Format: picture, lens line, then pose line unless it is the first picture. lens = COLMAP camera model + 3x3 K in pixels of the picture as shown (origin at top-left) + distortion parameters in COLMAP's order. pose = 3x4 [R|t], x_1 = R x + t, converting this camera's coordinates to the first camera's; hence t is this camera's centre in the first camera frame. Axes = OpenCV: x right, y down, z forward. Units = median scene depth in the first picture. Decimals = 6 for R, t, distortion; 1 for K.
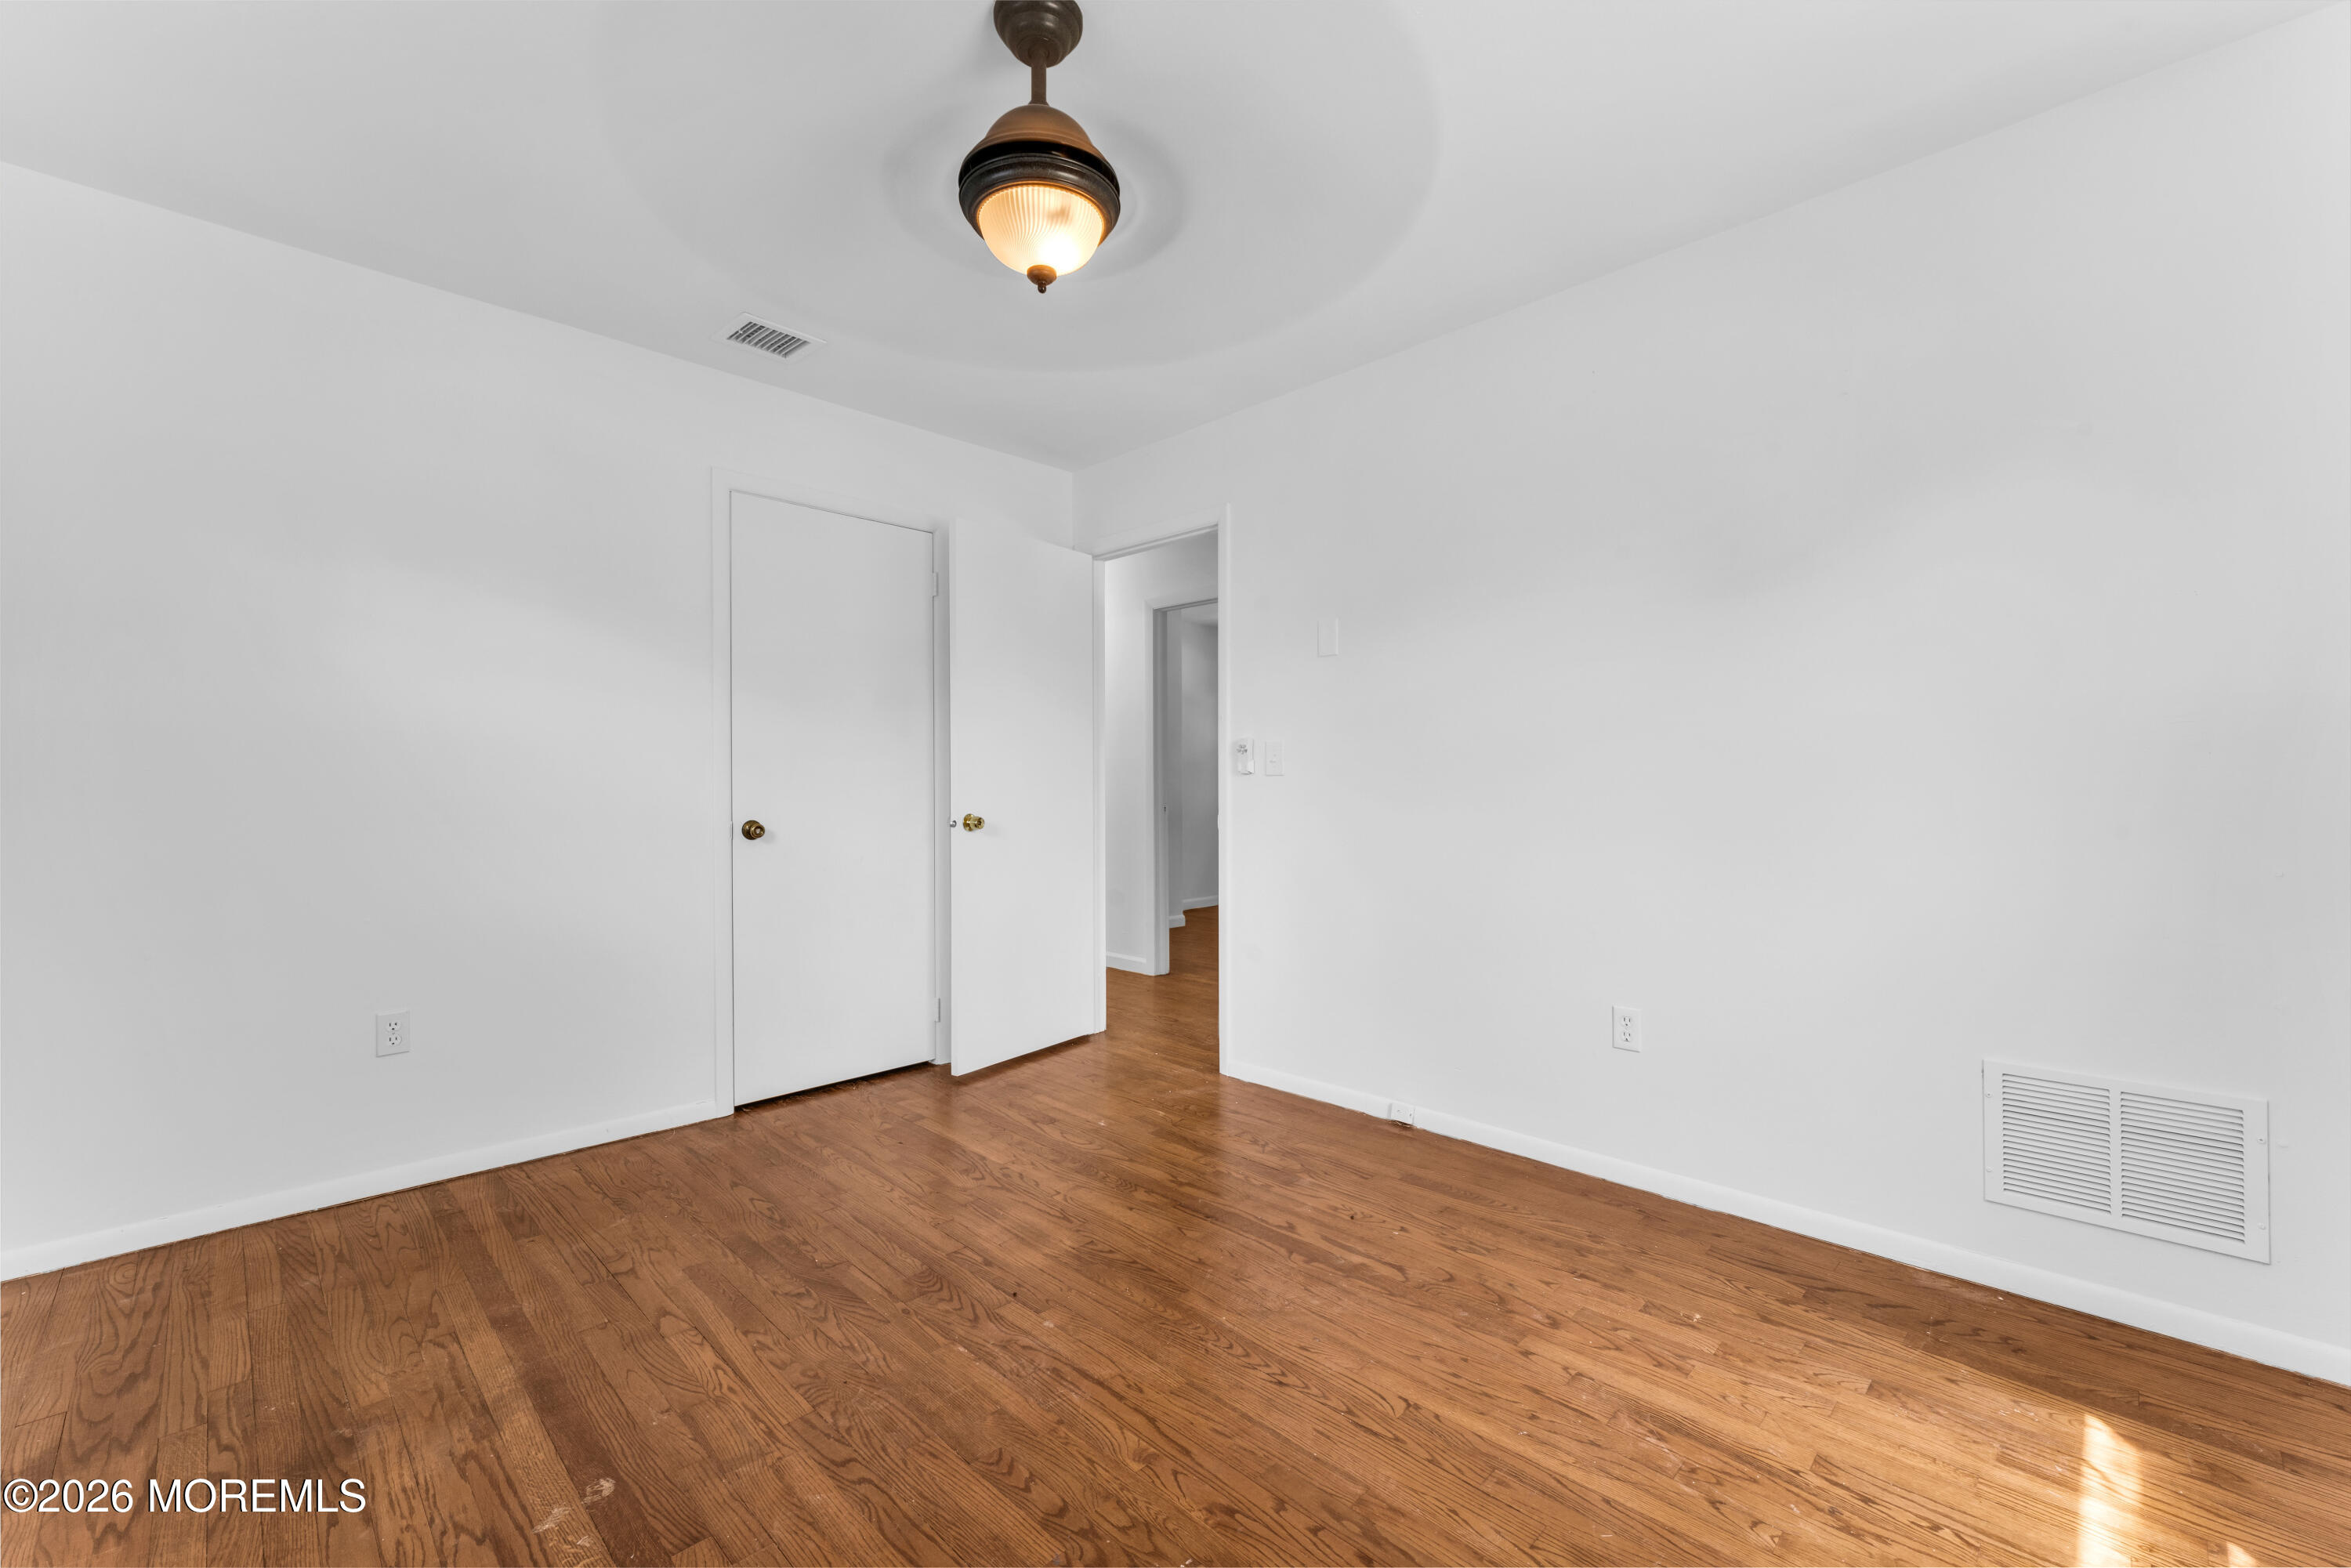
lens RADIAL K [[1038.5, 0, 1146.5], [0, 1038.5, 780.8], [0, 0, 1]] dist [-0.001441, -0.000041]
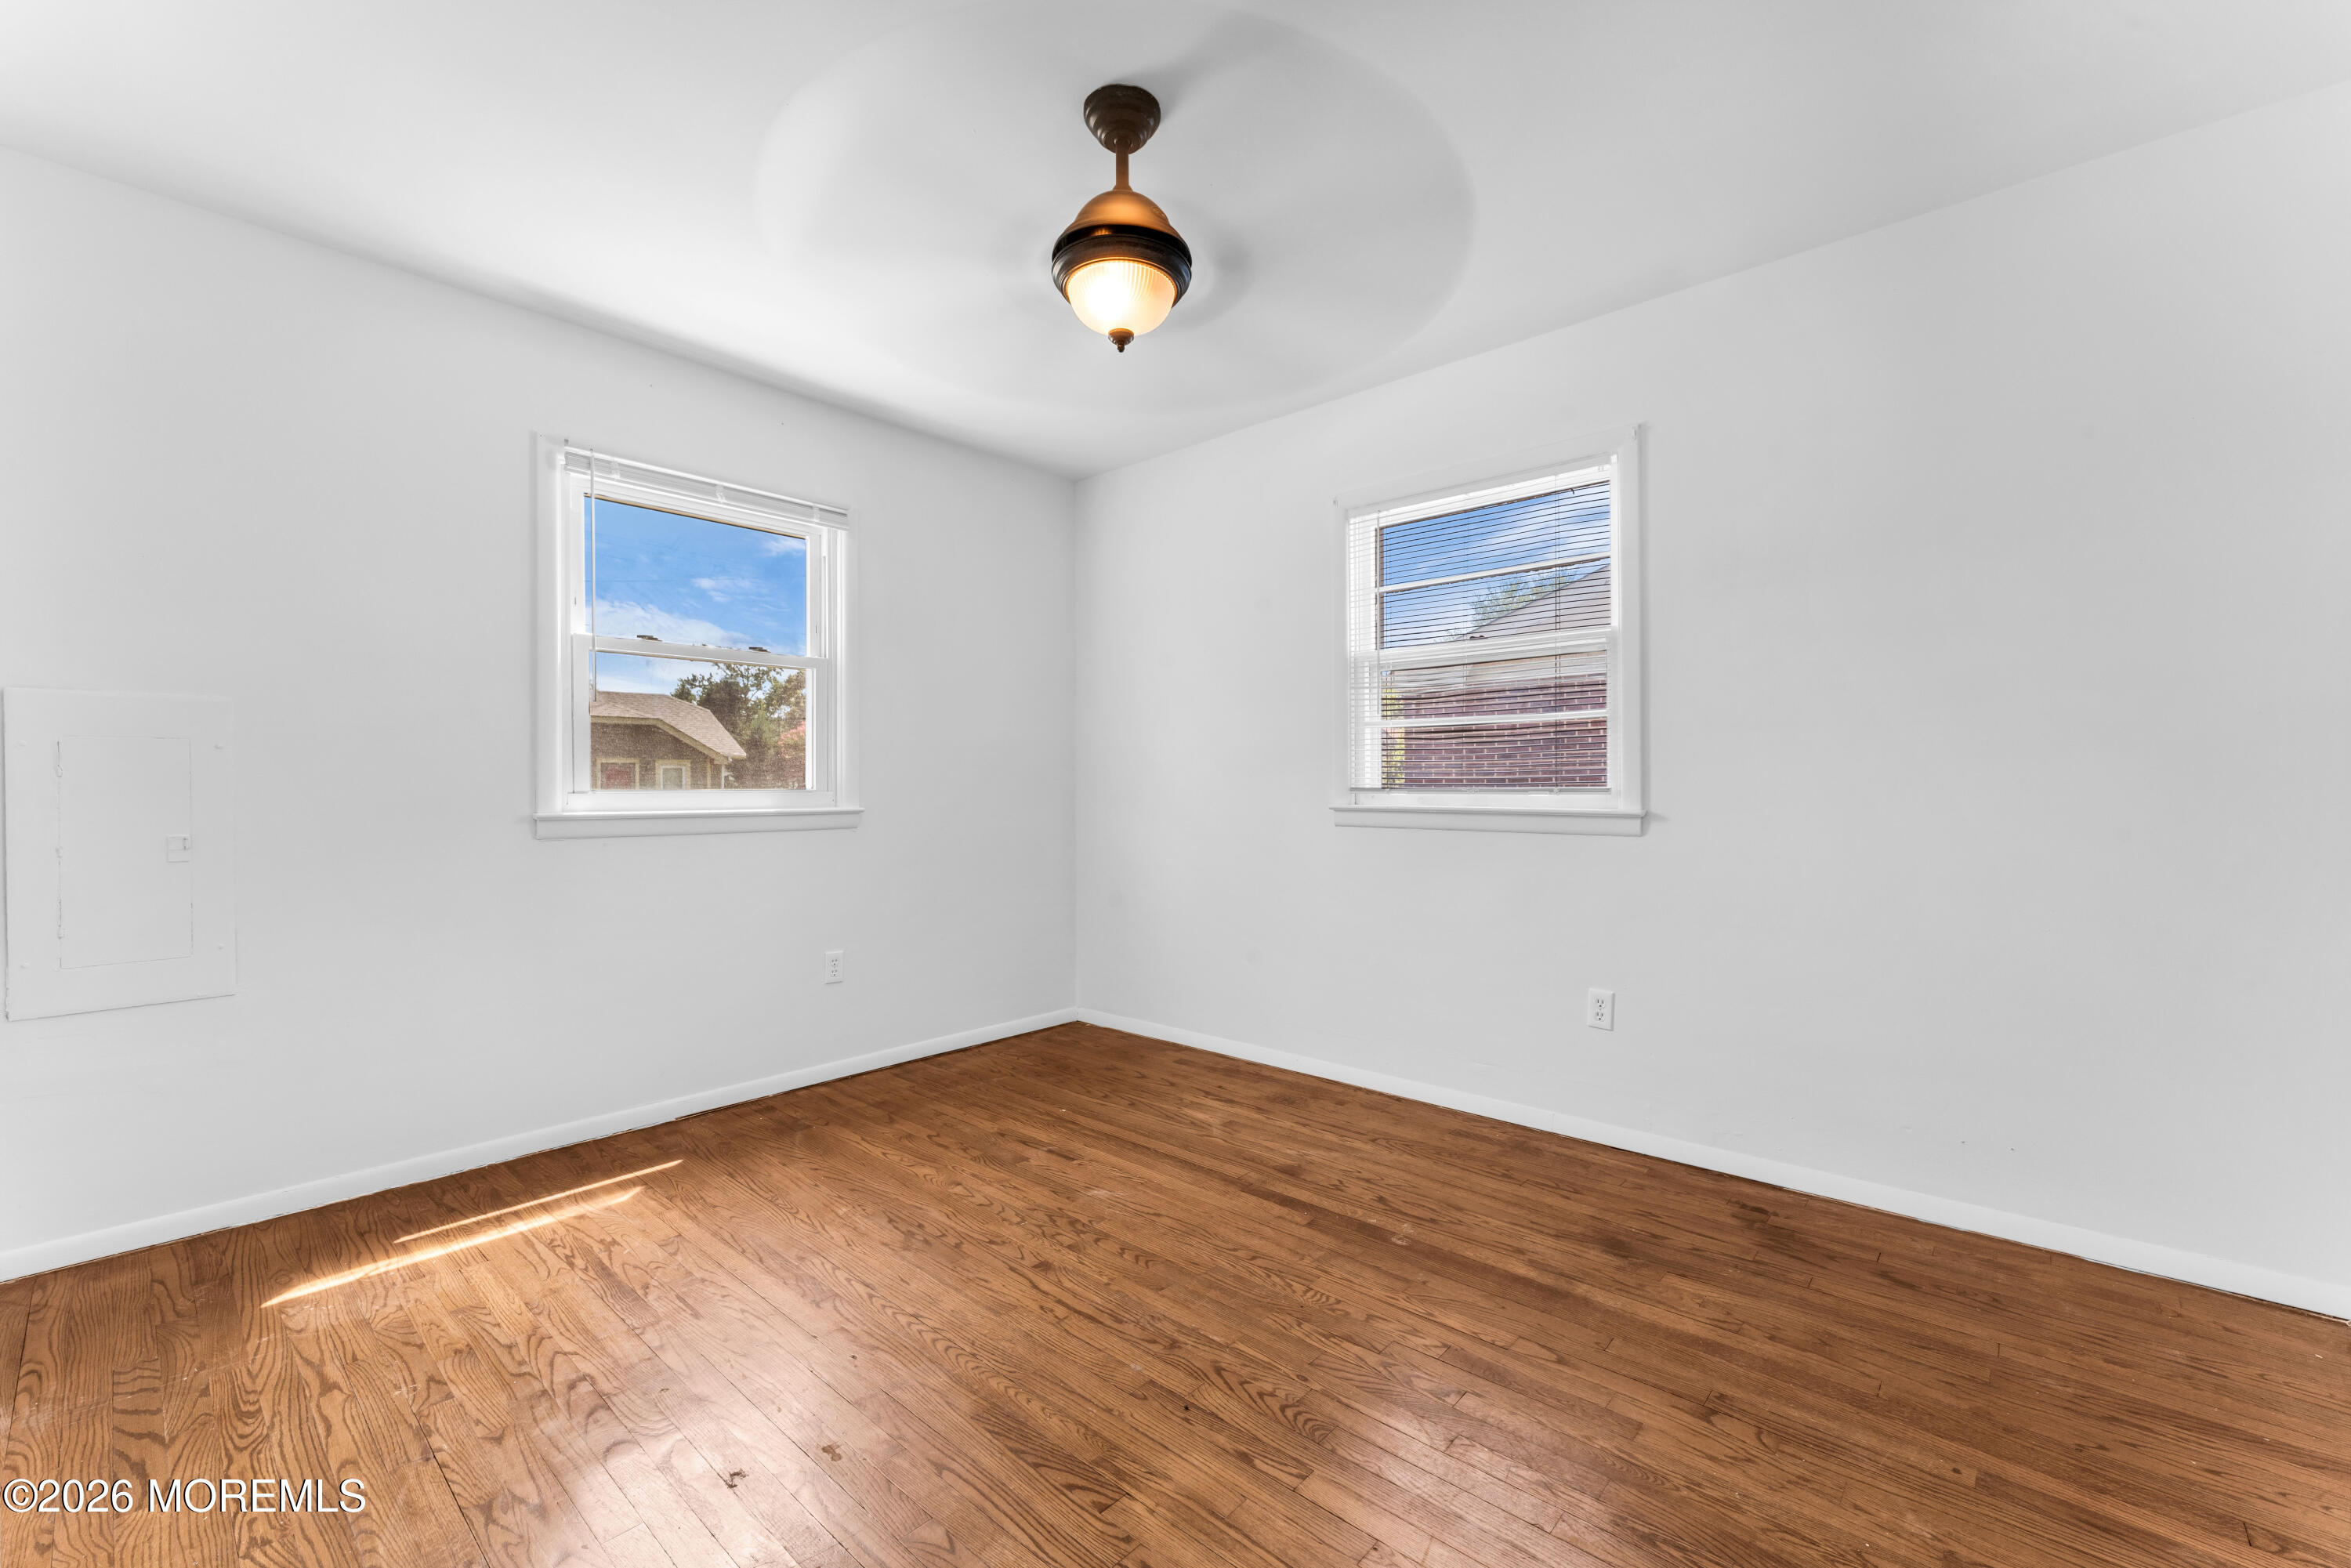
lens RADIAL K [[1038.5, 0, 1146.5], [0, 1038.5, 780.8], [0, 0, 1]] dist [-0.001441, -0.000041]
pose [[-0.998846, 0.007479, -0.047437, -0.070771], [0.008010, 0.999907, -0.011003, 0.015447], [0.047351, -0.011371, -0.998814, 2.141591]]
